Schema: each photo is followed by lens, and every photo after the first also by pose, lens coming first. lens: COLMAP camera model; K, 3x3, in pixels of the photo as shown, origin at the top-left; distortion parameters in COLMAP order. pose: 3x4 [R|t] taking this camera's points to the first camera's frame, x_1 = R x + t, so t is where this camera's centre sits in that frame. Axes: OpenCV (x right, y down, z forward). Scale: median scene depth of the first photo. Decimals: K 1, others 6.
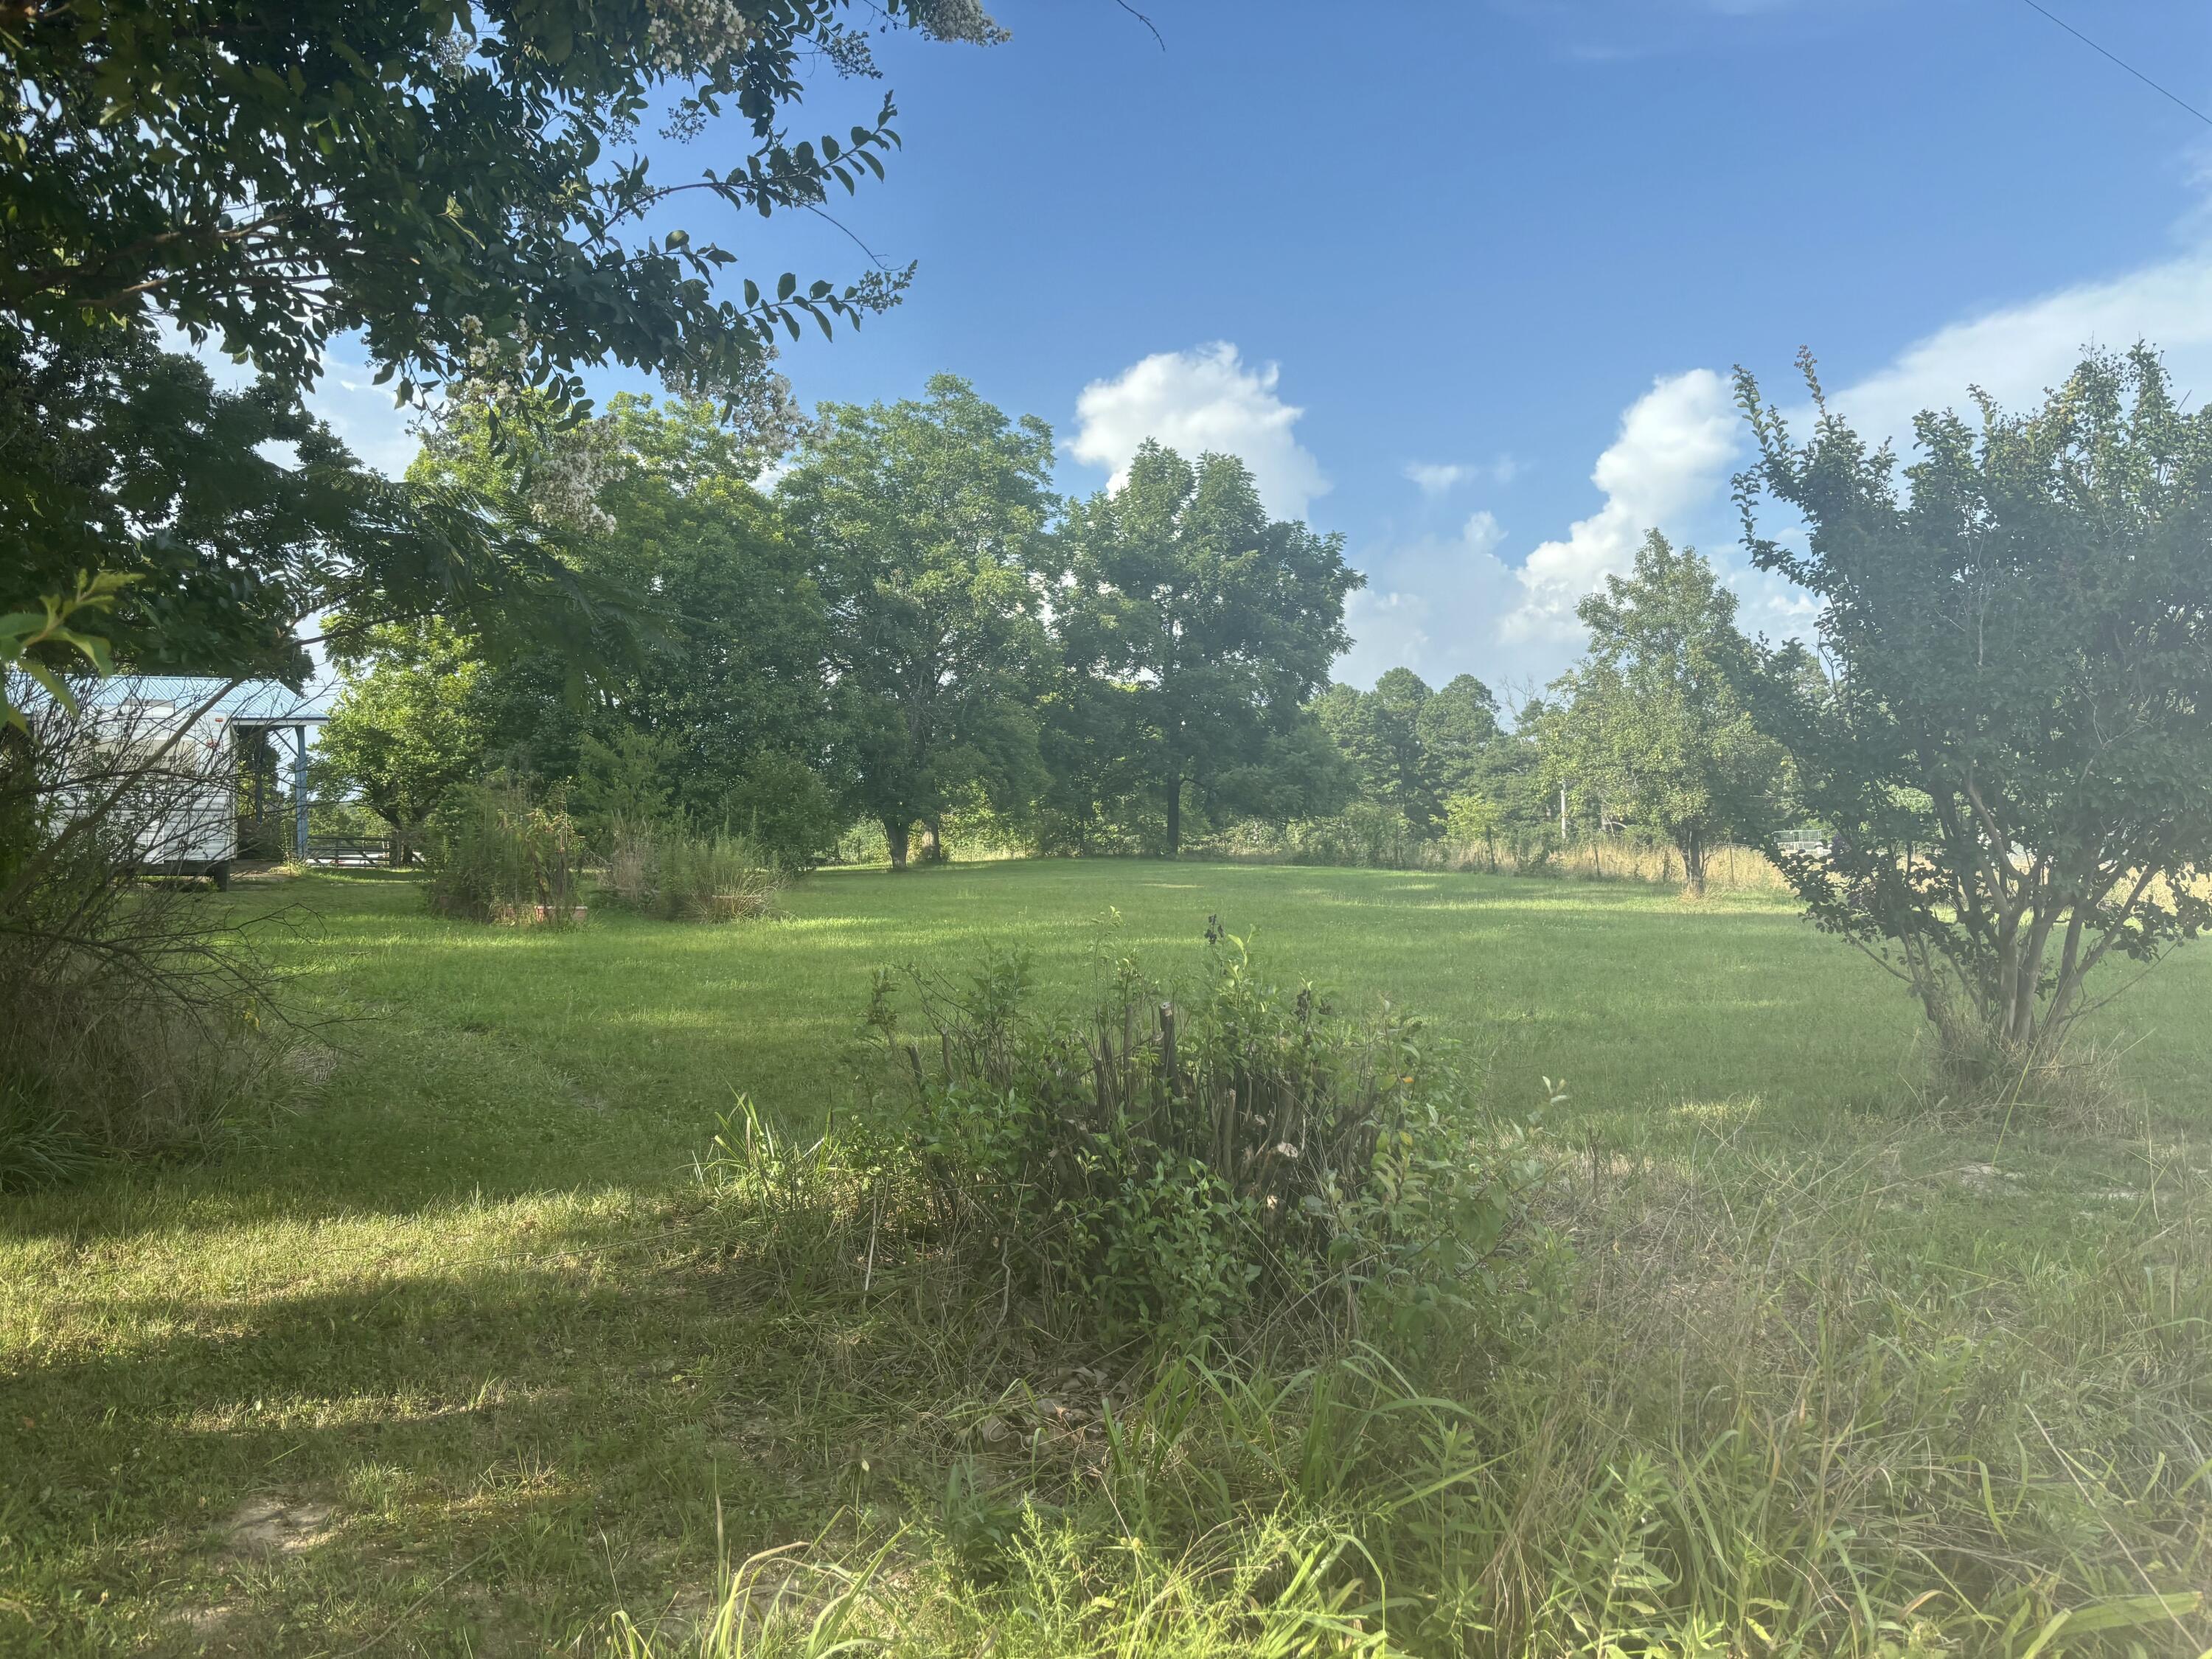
lens RADIAL K [[1677.6, 0, 1106.0], [0, 1677.6, 829.5], [0, 0, 1]] dist [0.003928, 0.001875]
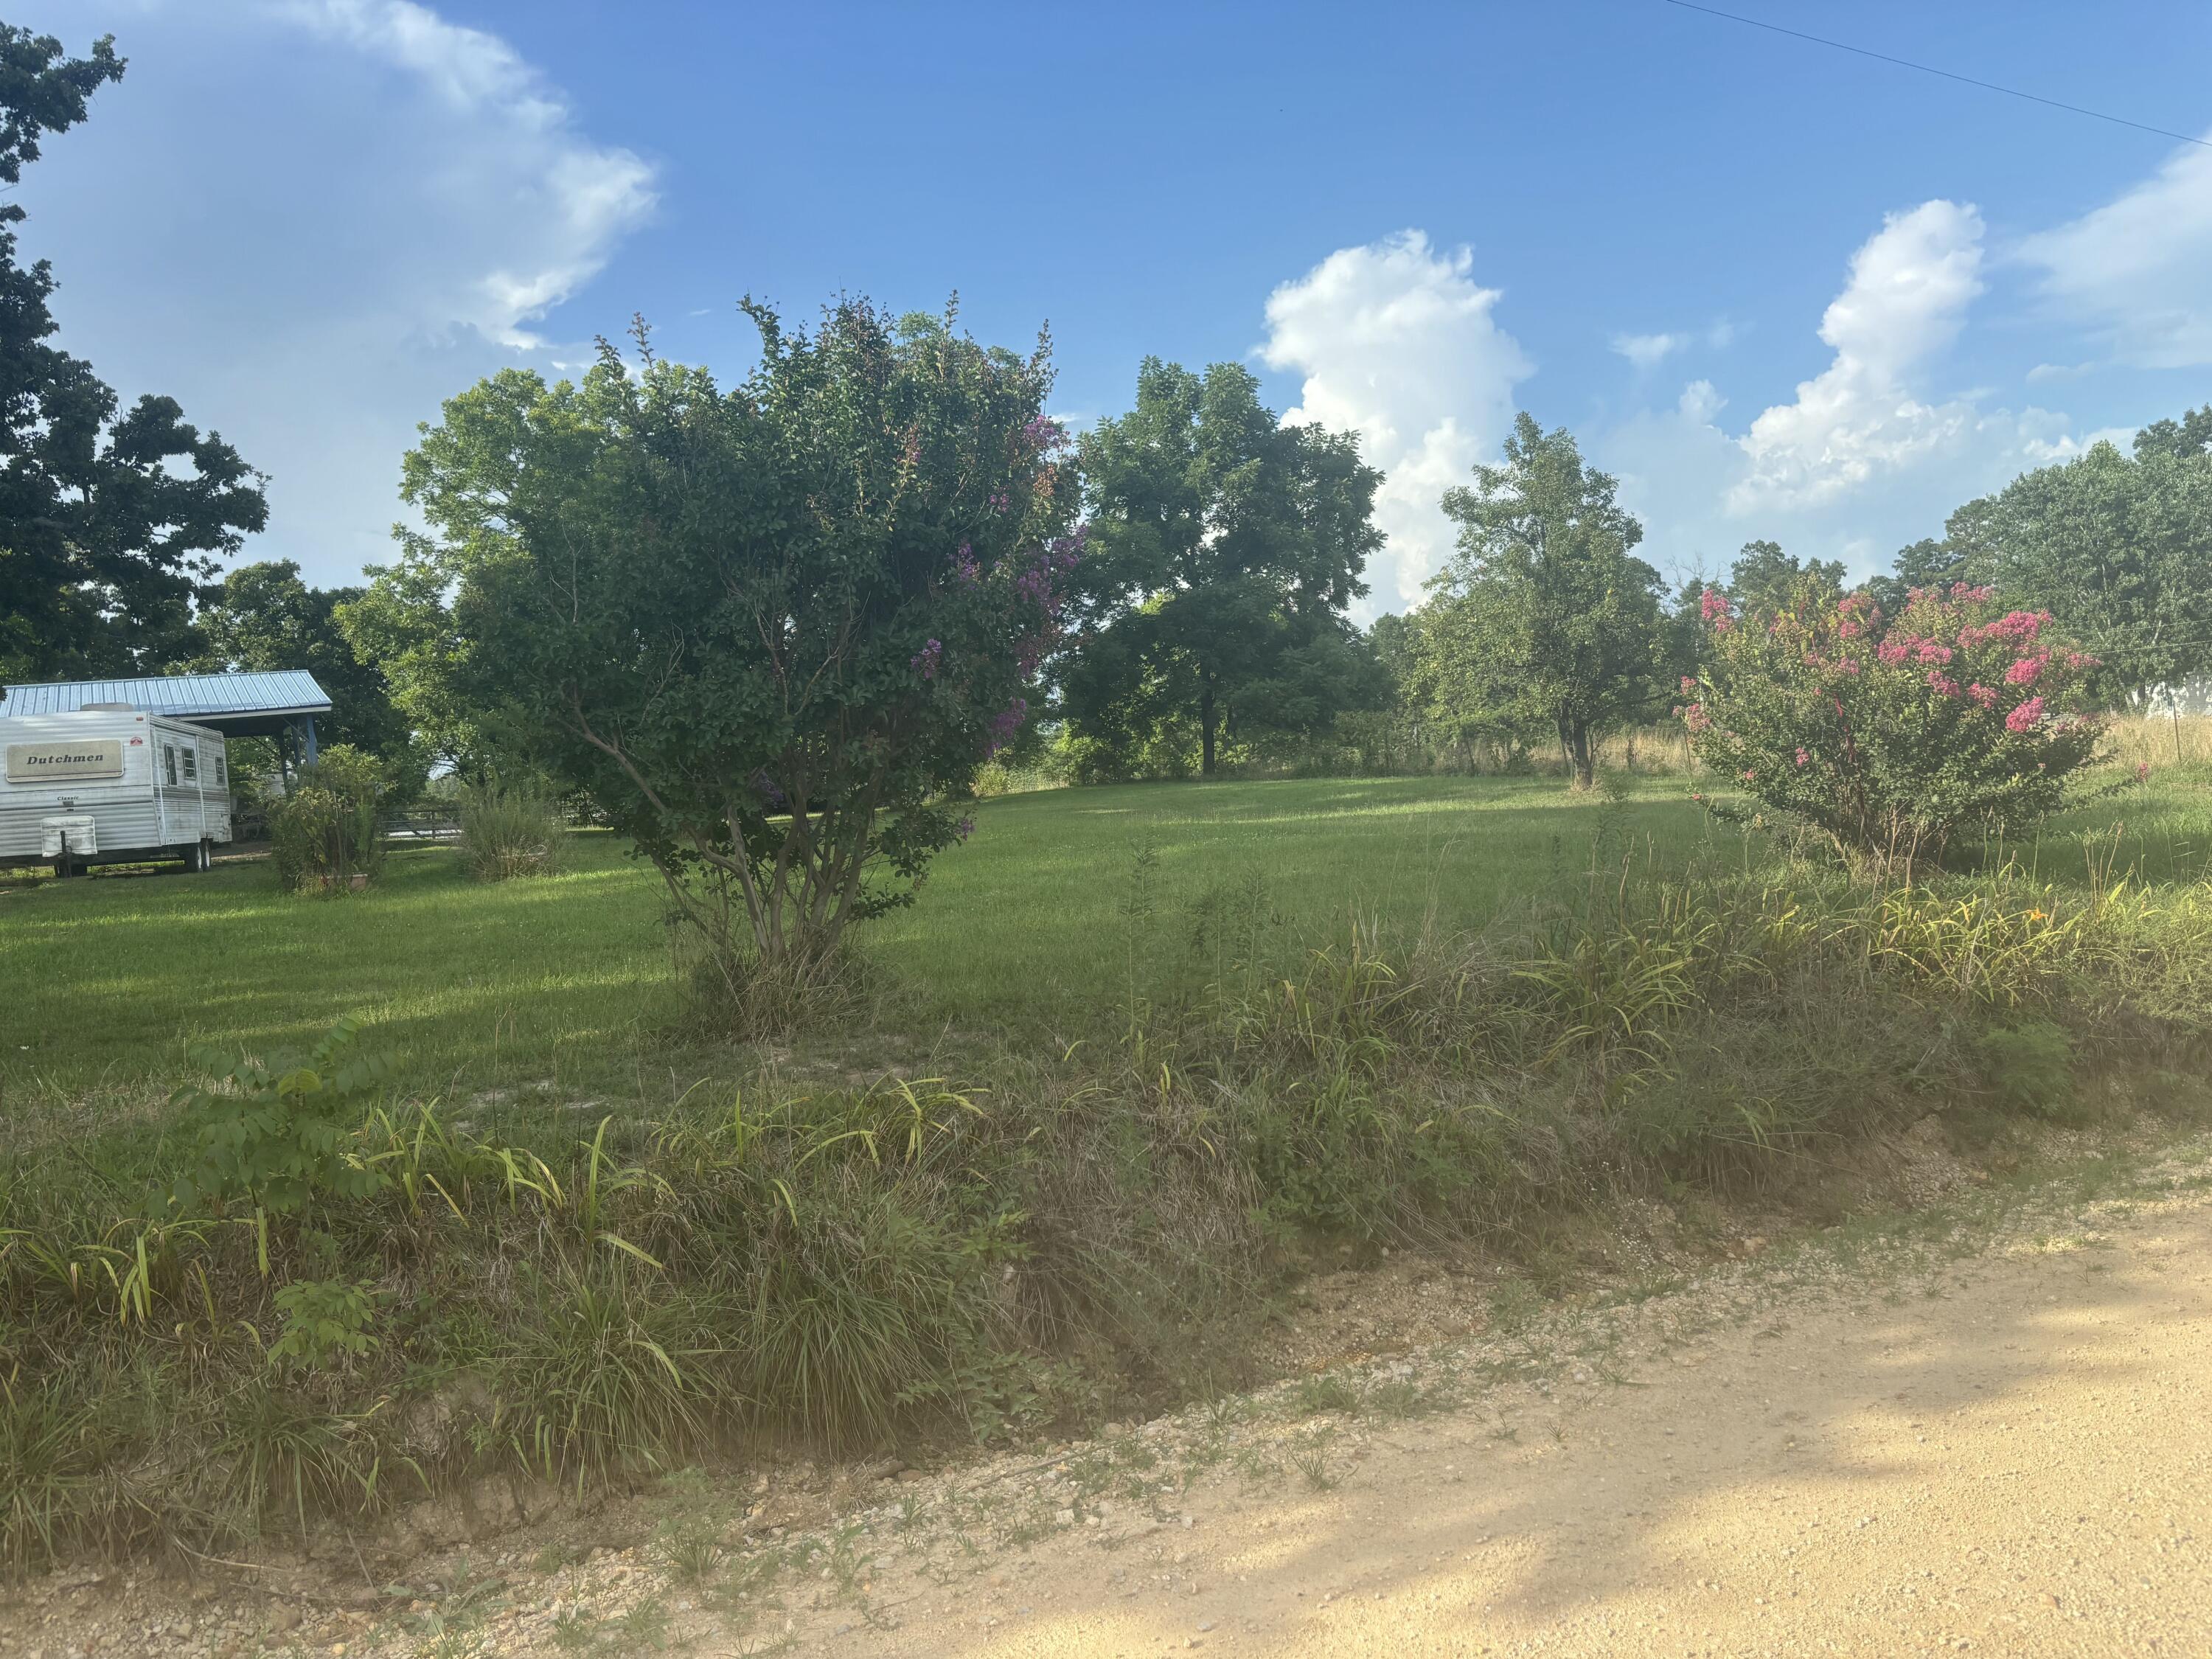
lens RADIAL K [[1683.5, 0, 1106.0], [0, 1683.5, 829.5], [0, 0, 1]] dist [0.008070, -0.005845]
pose [[0.989600, -0.062330, -0.129640, 0.199898], [0.068377, 0.996744, 0.042723, 0.002309], [0.126555, -0.051143, 0.990640, -0.006391]]
